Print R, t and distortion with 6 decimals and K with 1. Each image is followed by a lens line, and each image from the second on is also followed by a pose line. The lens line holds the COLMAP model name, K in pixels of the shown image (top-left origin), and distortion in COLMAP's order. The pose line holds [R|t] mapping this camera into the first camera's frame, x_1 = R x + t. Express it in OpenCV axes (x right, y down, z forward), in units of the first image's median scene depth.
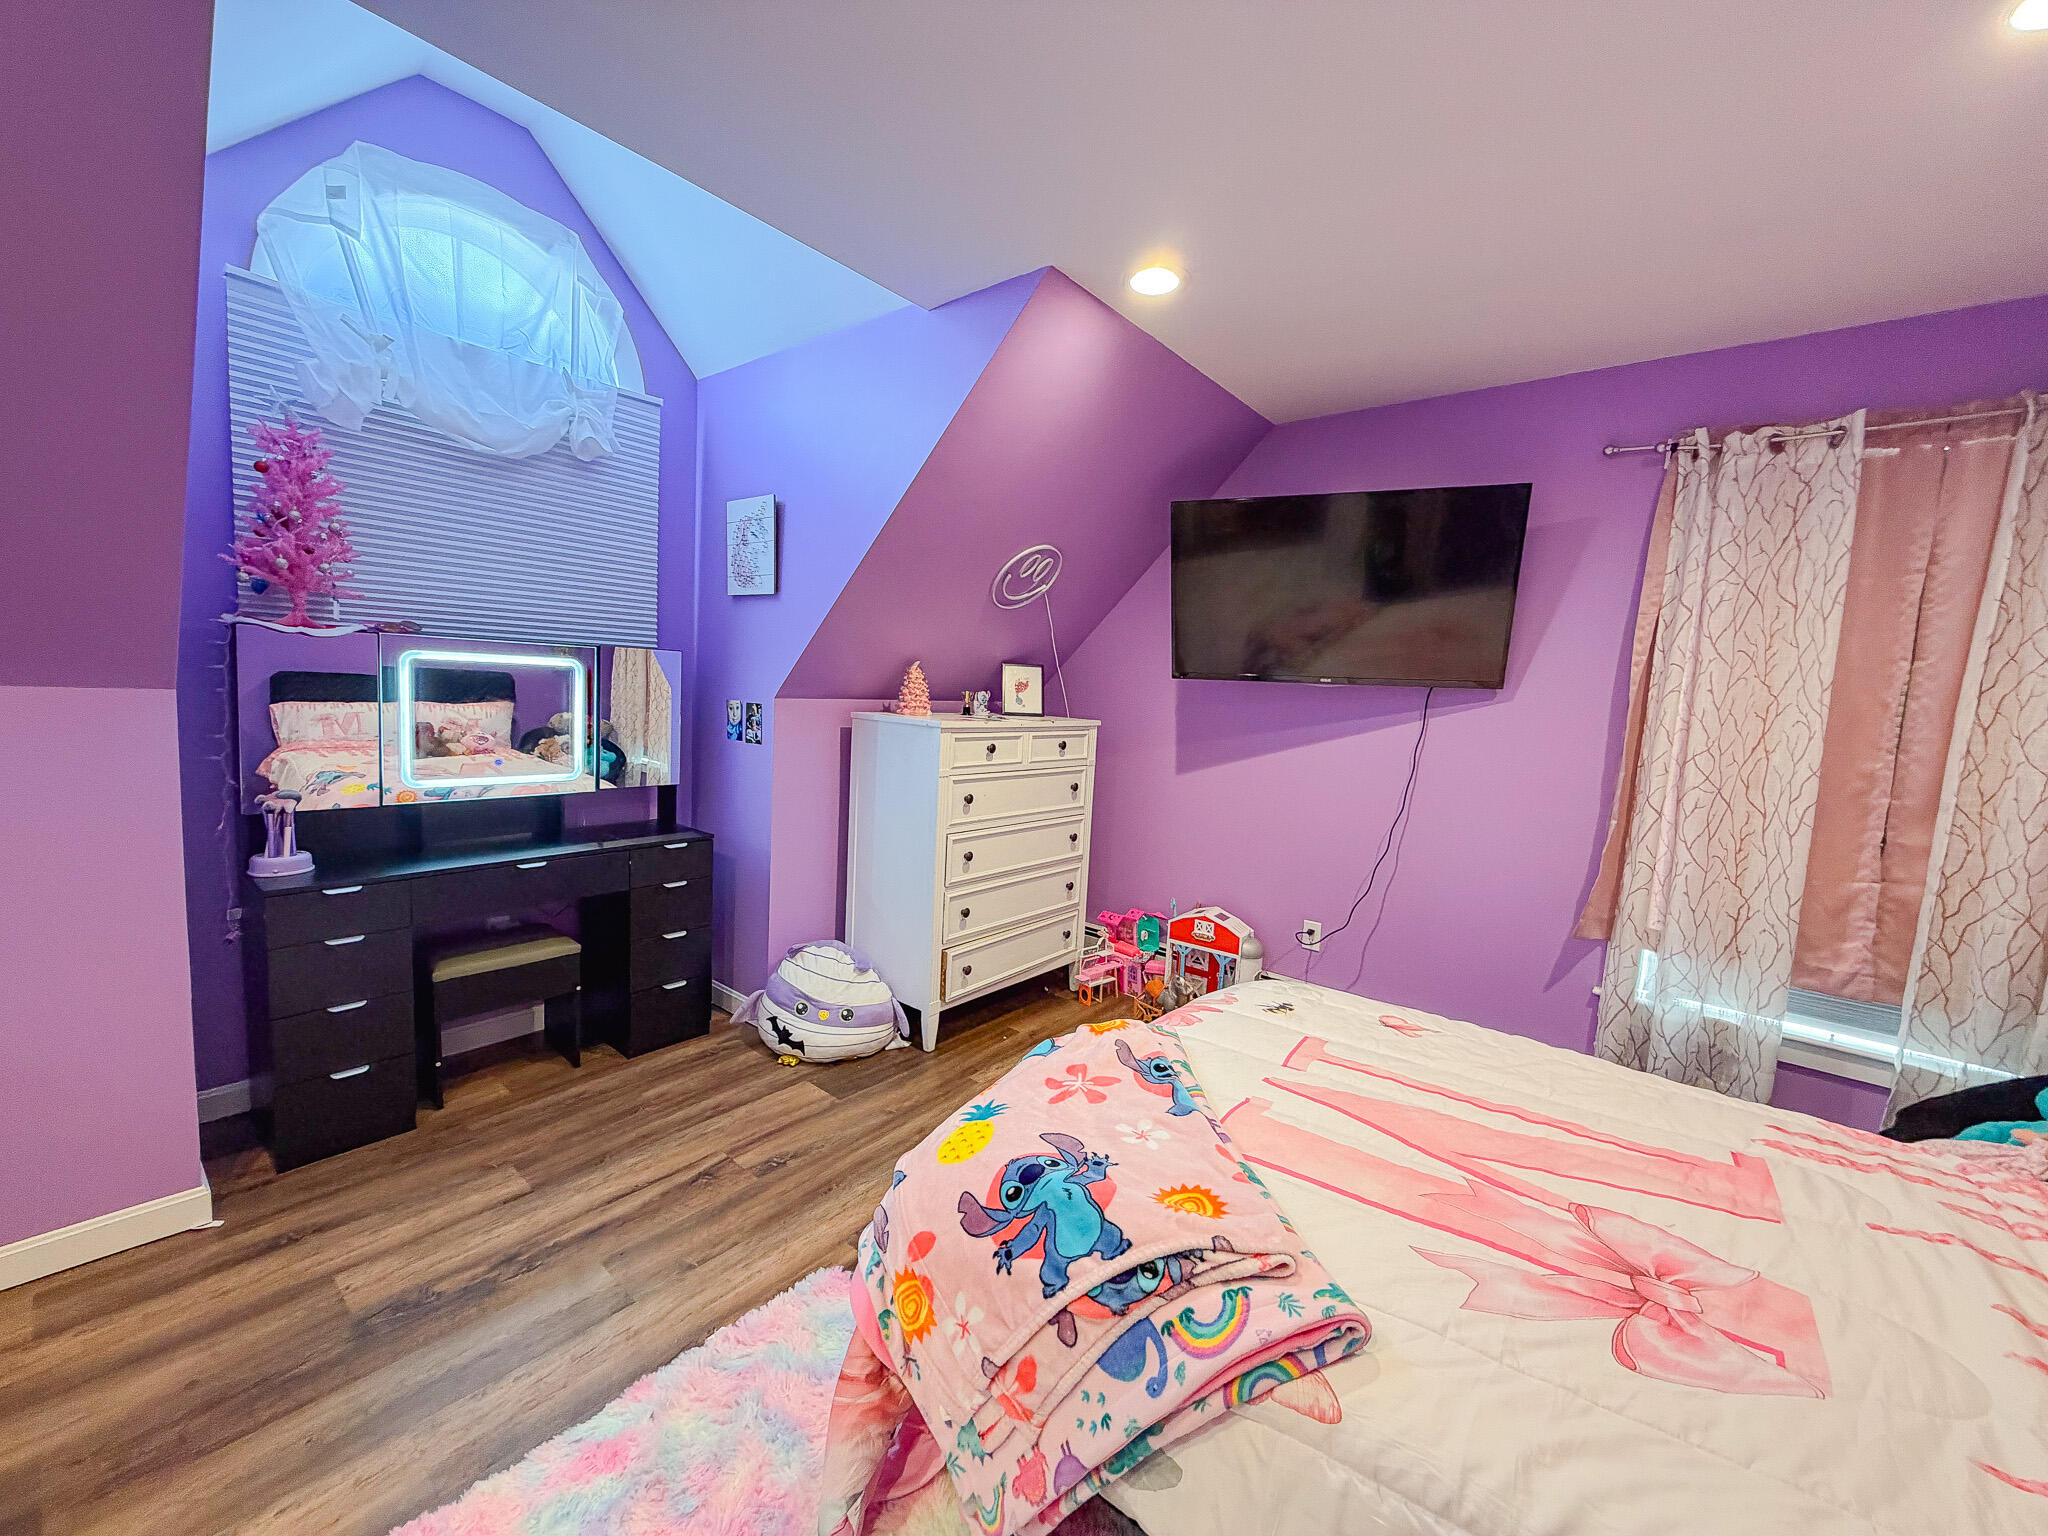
lens RADIAL K [[813.3, 0, 1019.0], [0, 813.3, 765.1], [0, 0, 1]] dist [-0.000603, 0.000136]
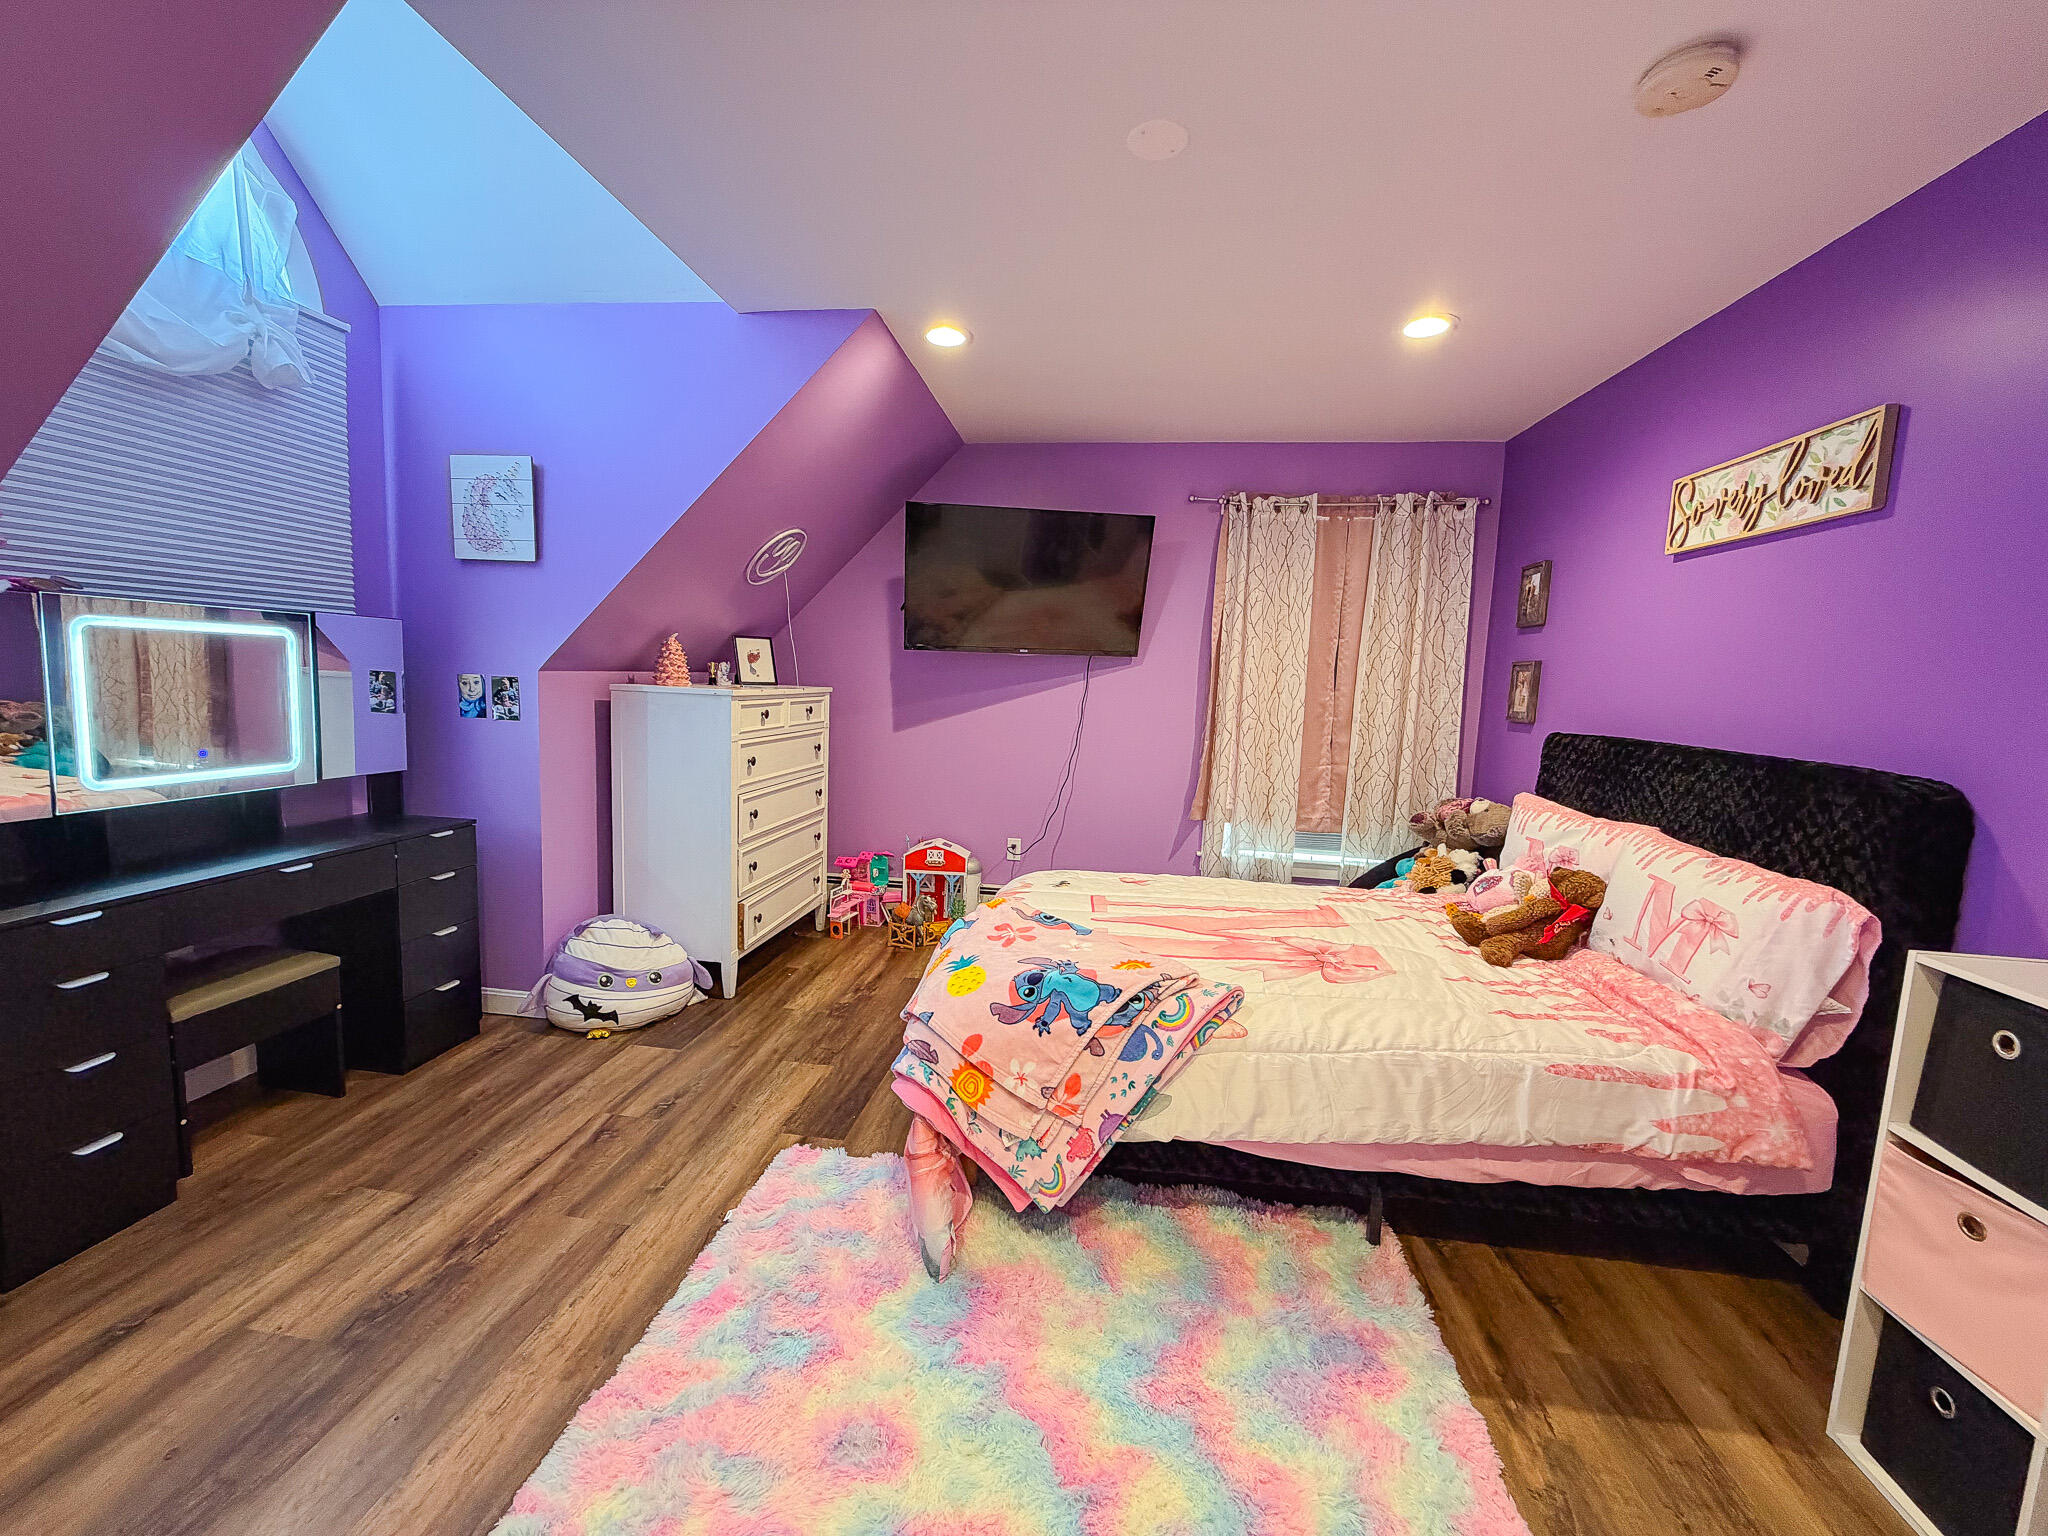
lens RADIAL K [[817.7, 0, 1017.0], [0, 817.7, 766.8], [0, 0, 1]] dist [-0.001795, -0.000191]
pose [[0.849610, -0.076380, 0.521852, -0.404052], [0.057568, 0.996976, 0.052196, 0.015058], [-0.524260, -0.014304, 0.851438, -0.140700]]
